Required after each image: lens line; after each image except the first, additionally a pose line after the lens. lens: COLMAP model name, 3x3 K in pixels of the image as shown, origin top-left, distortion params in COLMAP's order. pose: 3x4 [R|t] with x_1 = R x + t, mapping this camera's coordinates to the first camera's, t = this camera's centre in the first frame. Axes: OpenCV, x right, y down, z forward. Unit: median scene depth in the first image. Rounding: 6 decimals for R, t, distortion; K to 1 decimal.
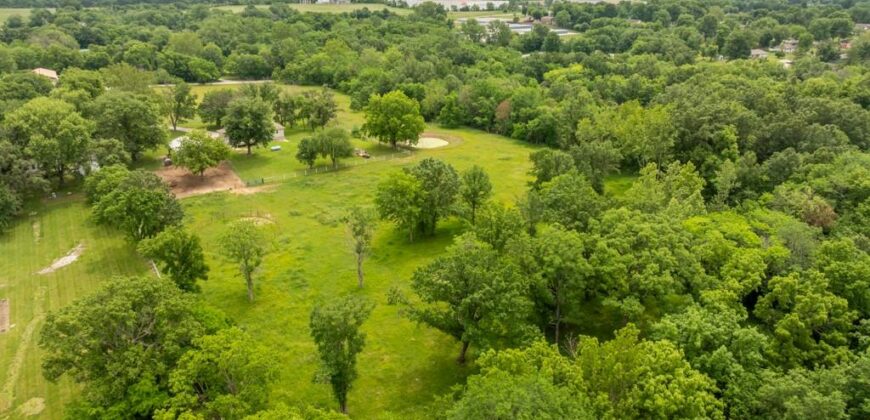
lens RADIAL K [[614.0, 0, 434.0], [0, 614.0, 213.6], [0, 0, 1]] dist [-0.043580, 0.004197]
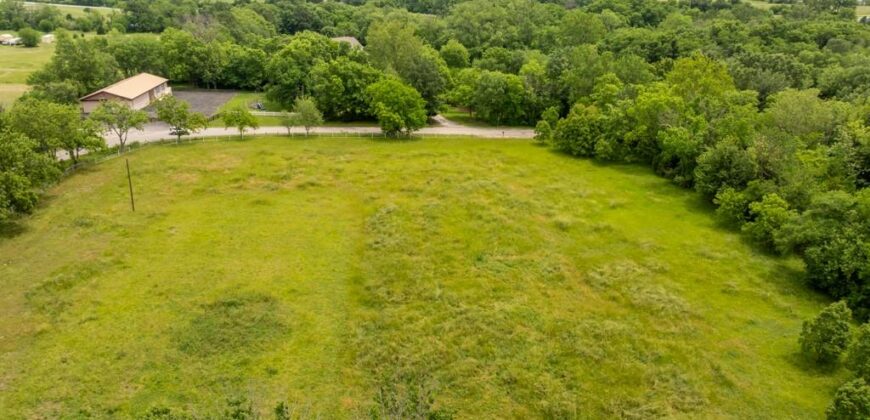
lens RADIAL K [[614.0, 0, 438.3], [0, 614.0, 207.5], [0, 0, 1]] dist [-0.043580, 0.004197]
pose [[0.899949, 0.158524, -0.406154, -0.138724], [-0.156359, 0.986940, 0.038749, -0.173125], [0.406992, 0.028633, 0.912983, 0.561295]]
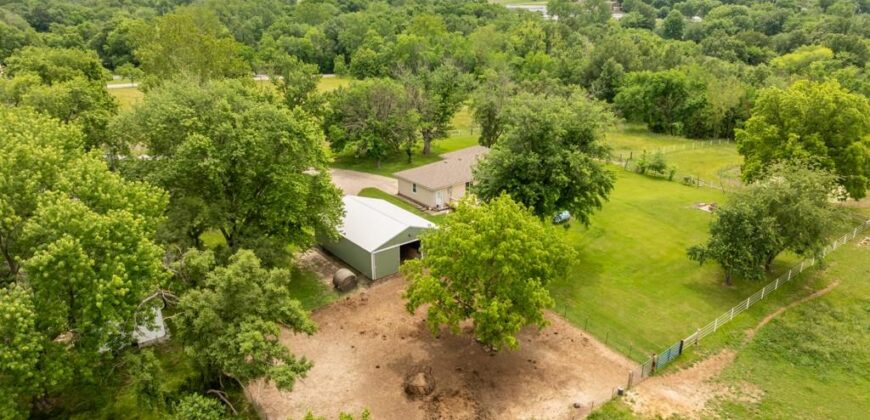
lens RADIAL K [[614.0, 0, 437.4], [0, 614.0, 210.2], [0, 0, 1]] dist [-0.043580, 0.004197]
pose [[0.997348, -0.021922, 0.069401, -0.202198], [0.022476, 0.999721, -0.007209, -0.060210], [-0.069224, 0.008750, 0.997563, 0.318509]]
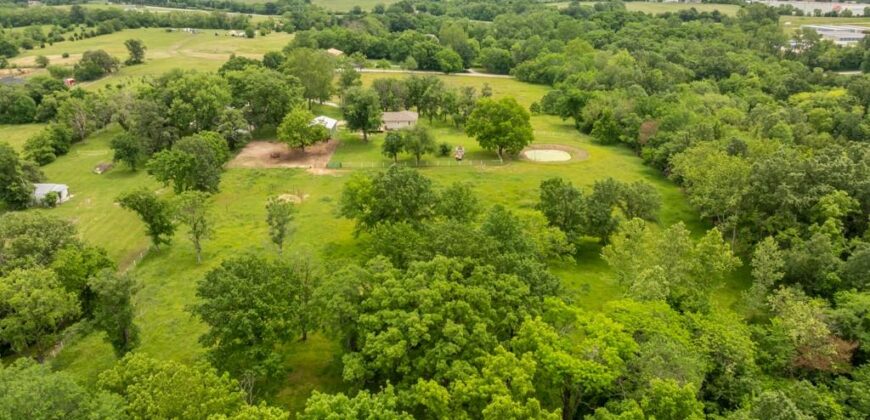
lens RADIAL K [[614.0, 0, 435.3], [0, 614.0, 212.0], [0, 0, 1]] dist [-0.043580, 0.004197]
pose [[0.831627, 0.194702, -0.520085, 0.202801], [-0.193313, 0.979447, 0.057561, -0.031232], [0.520603, 0.052670, 0.852173, 0.082490]]
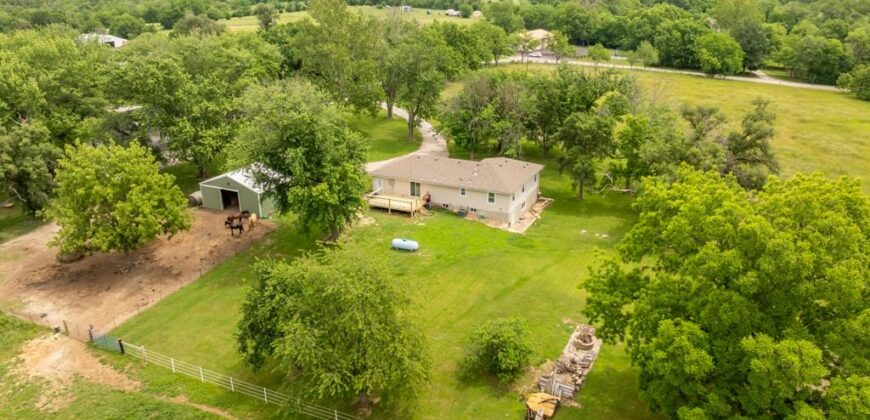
lens RADIAL K [[614.0, 0, 437.9], [0, 614.0, 210.9], [0, 0, 1]] dist [-0.043580, 0.004197]
pose [[0.500916, 0.298484, -0.812398, 0.015772], [-0.292998, 0.941709, 0.165335, -0.102161], [0.814392, 0.155212, 0.559173, 0.444099]]
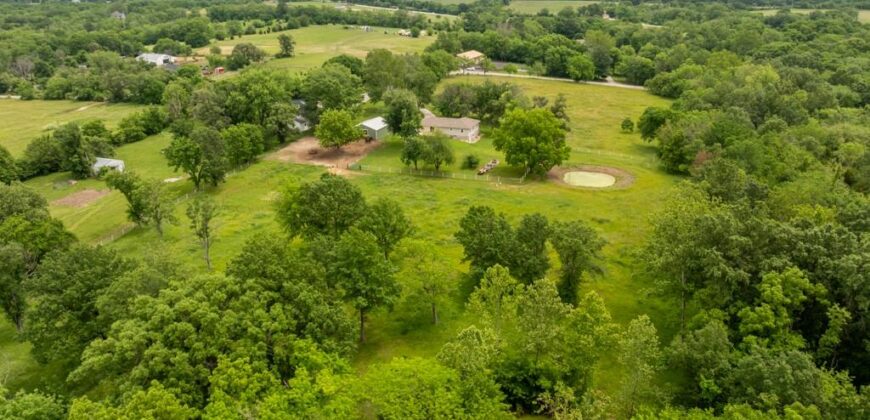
lens RADIAL K [[614.0, 0, 436.0], [0, 614.0, 207.3], [0, 0, 1]] dist [-0.043580, 0.004197]
pose [[0.592081, 0.274694, -0.757617, 0.291777], [-0.280585, 0.951558, 0.125734, -0.073969], [0.755455, 0.138131, 0.640474, 0.200559]]
